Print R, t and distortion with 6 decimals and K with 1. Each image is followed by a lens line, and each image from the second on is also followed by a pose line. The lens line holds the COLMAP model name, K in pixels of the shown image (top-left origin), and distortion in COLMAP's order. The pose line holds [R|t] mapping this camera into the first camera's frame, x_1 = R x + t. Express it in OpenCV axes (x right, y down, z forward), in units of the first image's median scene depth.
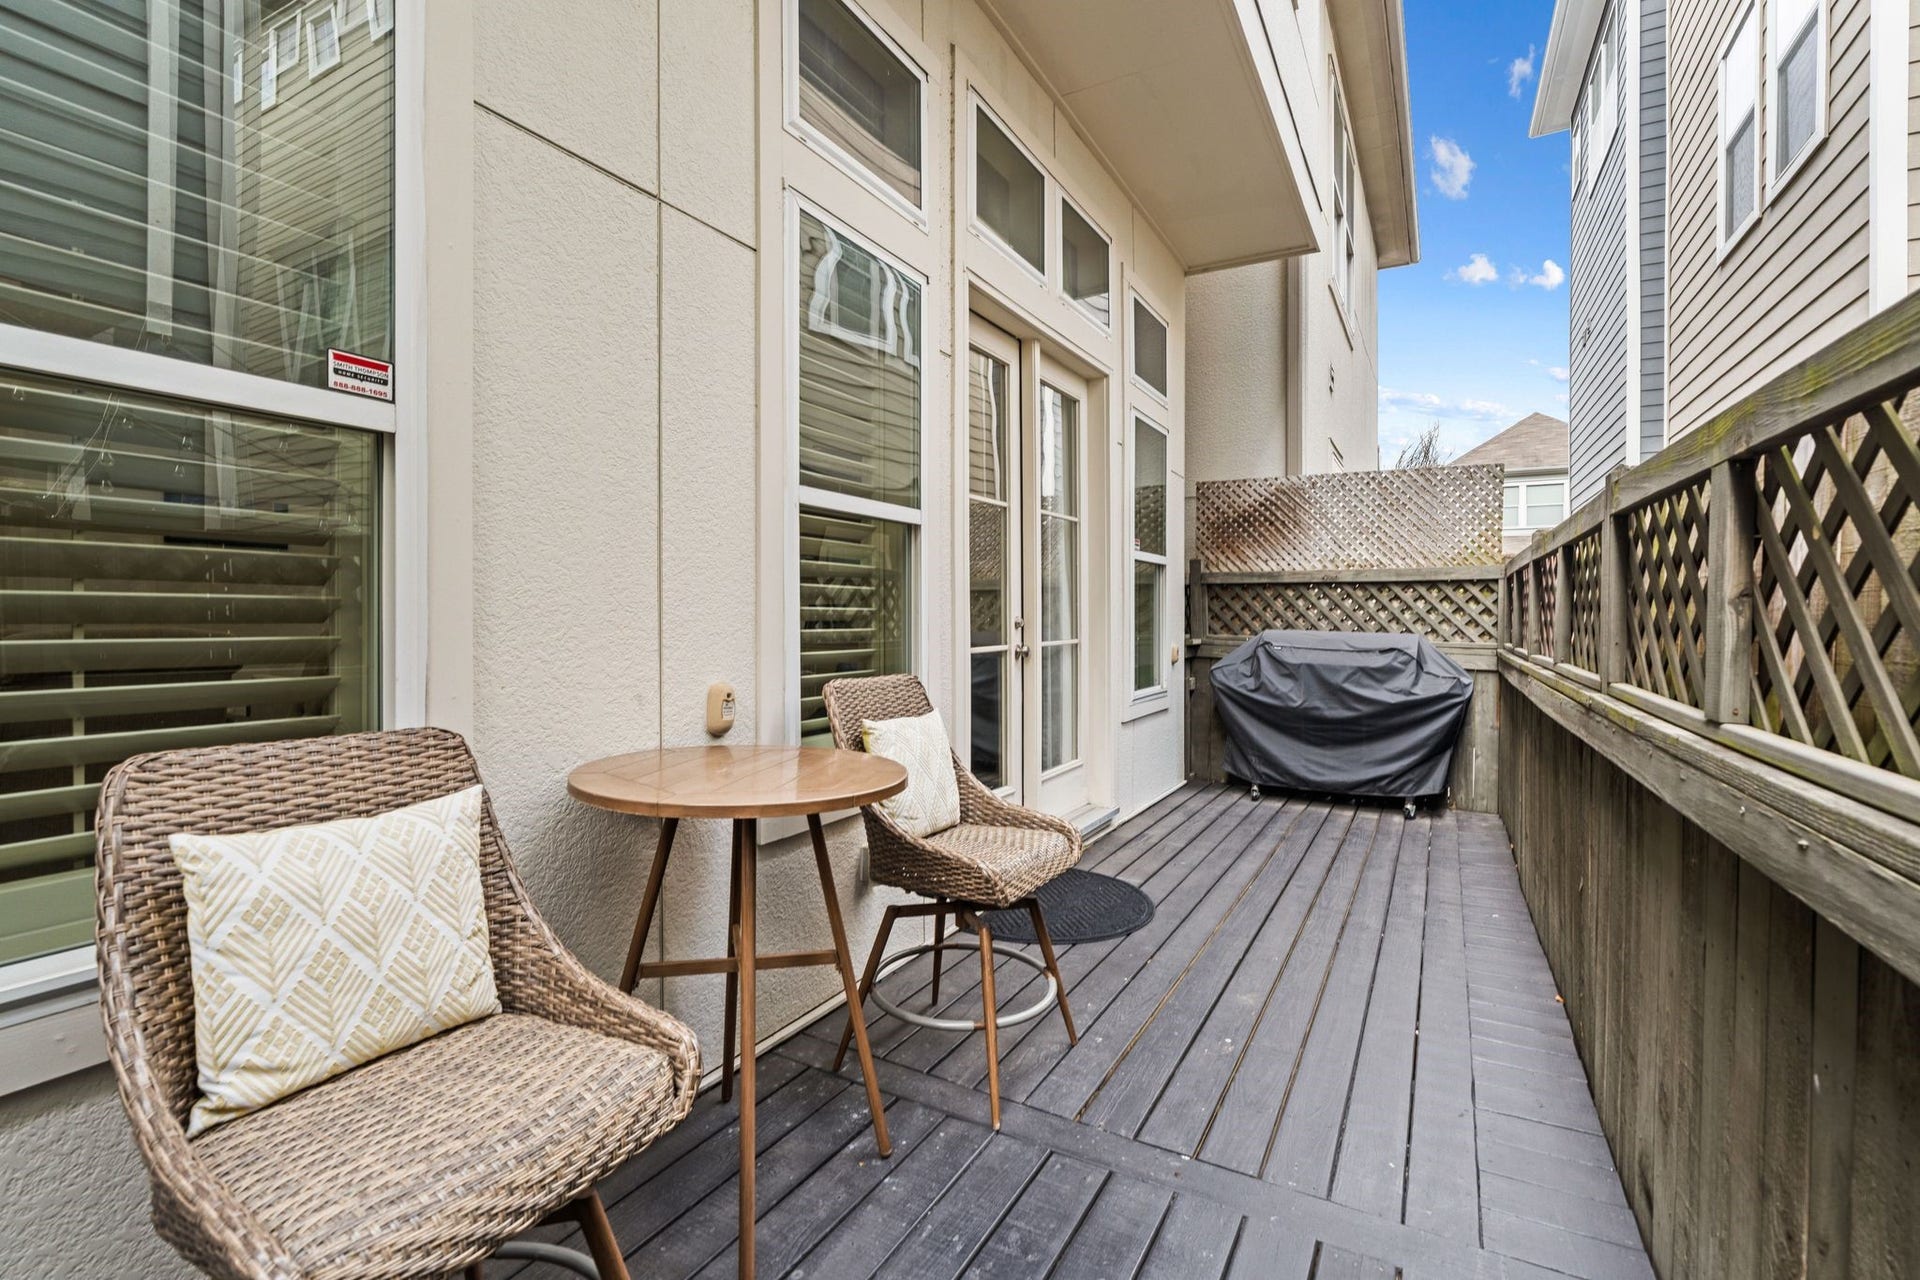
lens RADIAL K [[871.4, 0, 948.7], [0, 871.4, 643.0], [0, 0, 1]] dist [-0.000304, 0.000022]
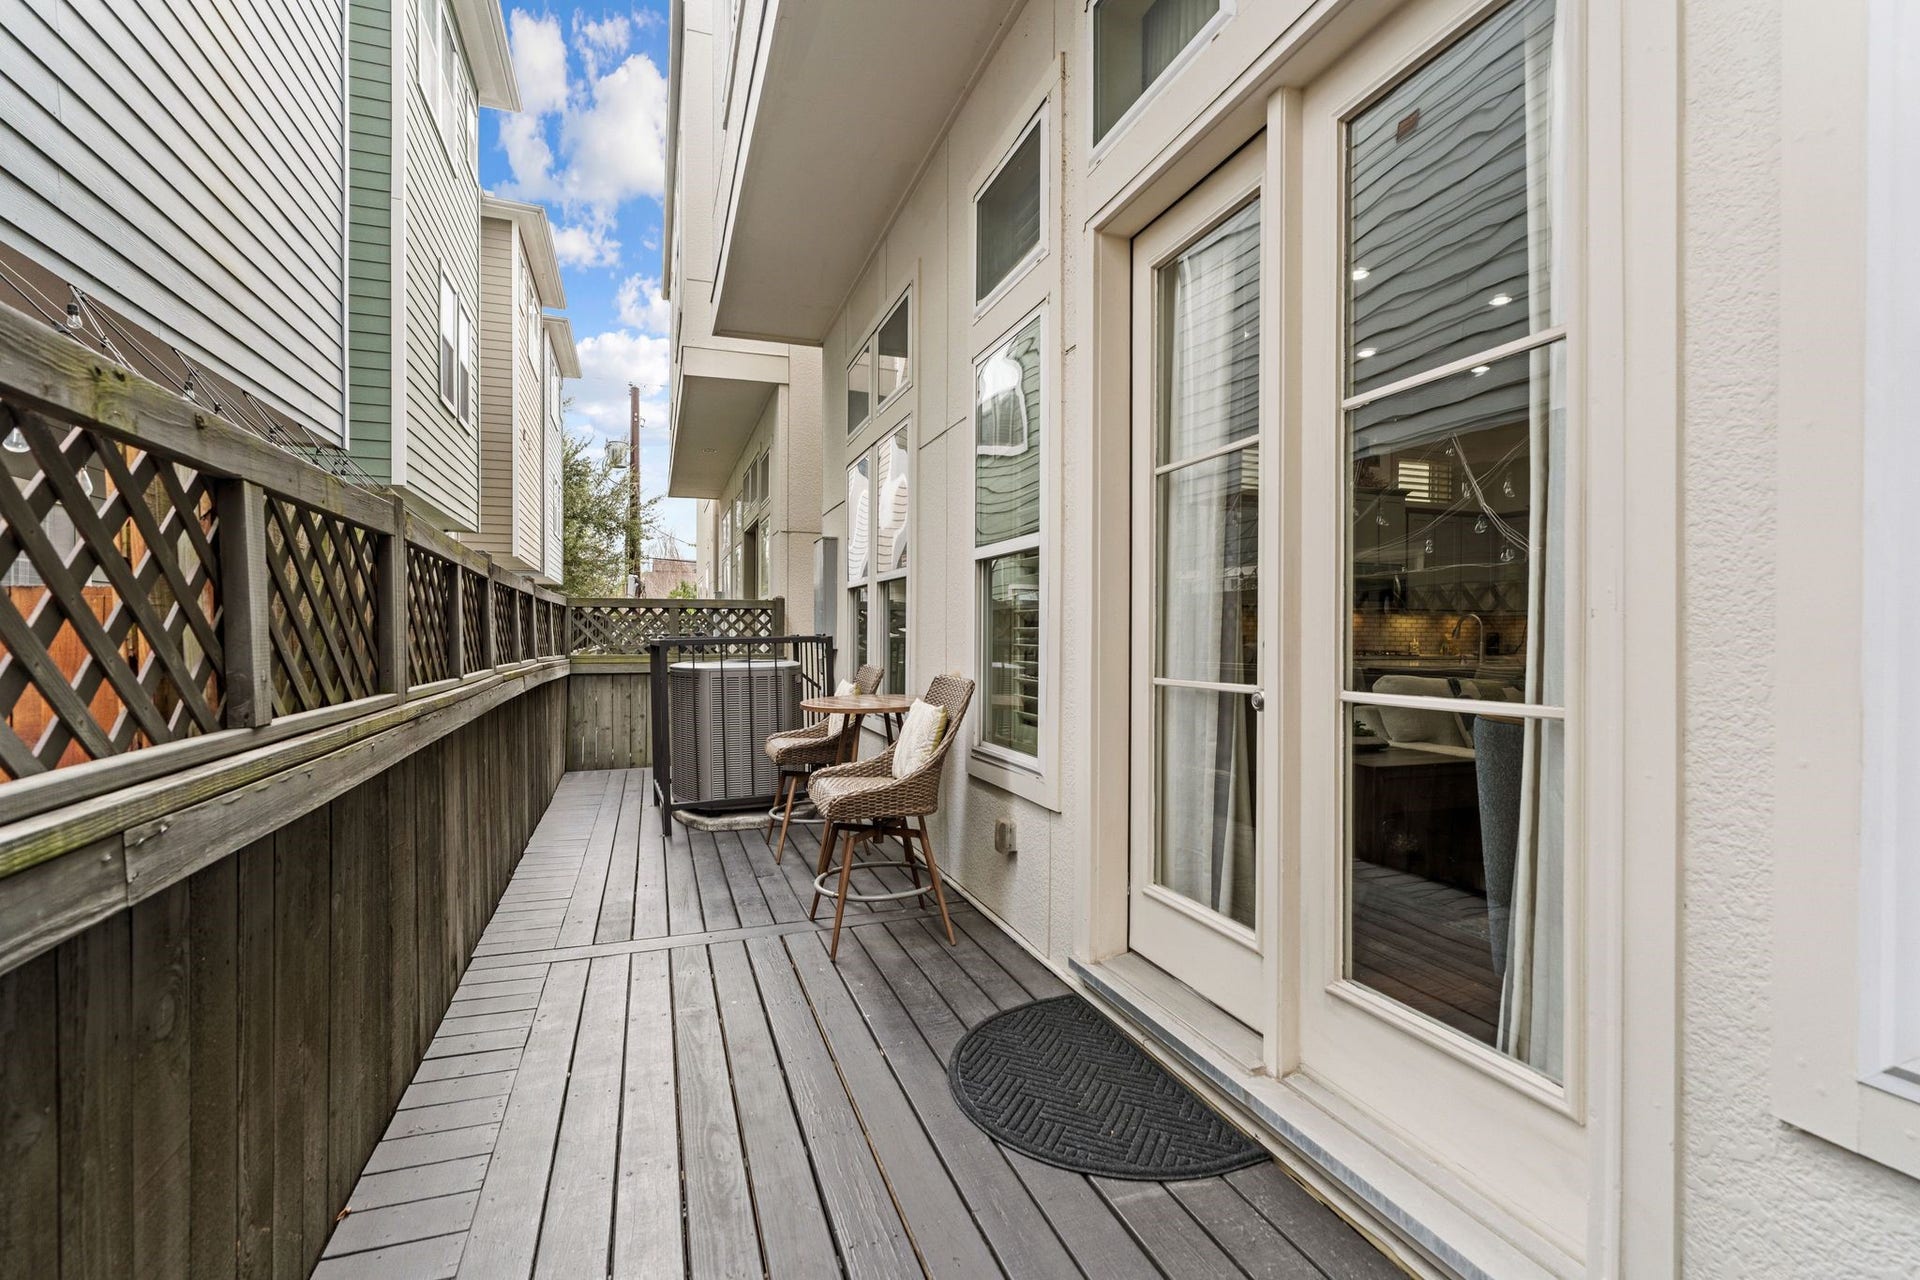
lens RADIAL K [[871.4, 0, 953.2], [0, 871.4, 642.1], [0, 0, 1]] dist [-0.000304, 0.000022]
pose [[-0.664297, 0.007539, -0.747431, 0.655040], [0.000306, 0.999952, 0.009814, -0.034903], [0.747469, 0.006291, -0.664267, 1.296984]]
